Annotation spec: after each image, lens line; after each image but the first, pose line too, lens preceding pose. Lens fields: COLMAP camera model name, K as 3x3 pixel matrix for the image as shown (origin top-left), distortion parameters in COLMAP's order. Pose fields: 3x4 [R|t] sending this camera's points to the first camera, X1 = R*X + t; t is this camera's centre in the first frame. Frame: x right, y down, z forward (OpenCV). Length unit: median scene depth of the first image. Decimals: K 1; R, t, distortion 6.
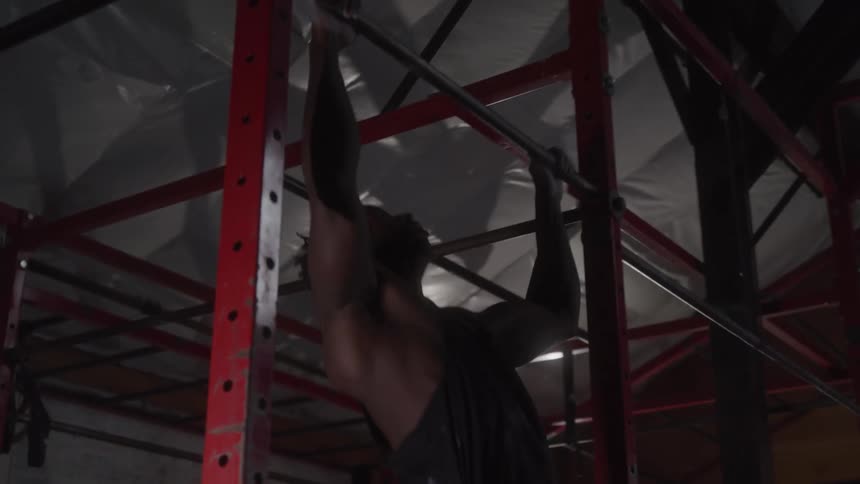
lens RADIAL K [[1265.0, 0, 430.8], [0, 1265.0, 280.8], [0, 0, 1]] dist [-0.008329, 0.036862]
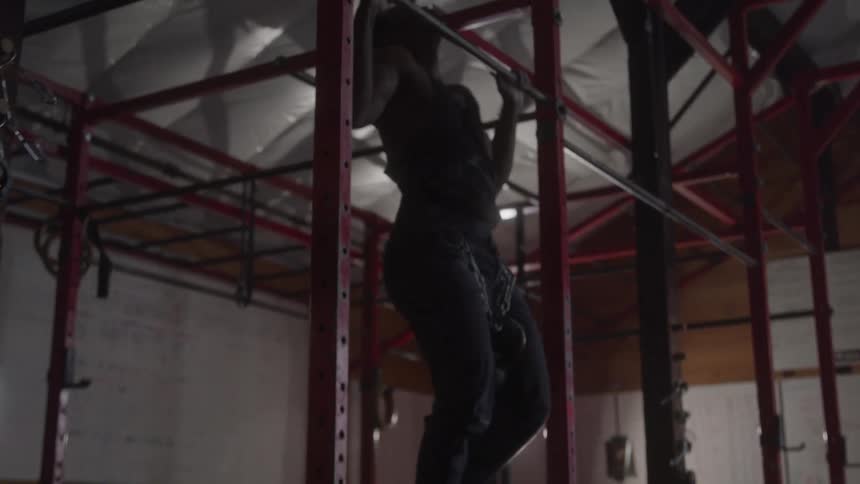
lens RADIAL K [[1265.0, 0, 430.8], [0, 1265.0, 280.8], [0, 0, 1]] dist [-0.008329, 0.036862]
pose [[0.999097, 0.007658, 0.041797, -0.031546], [-0.012577, 0.992847, 0.118732, -0.022349], [-0.040589, -0.119151, 0.992046, -0.235511]]
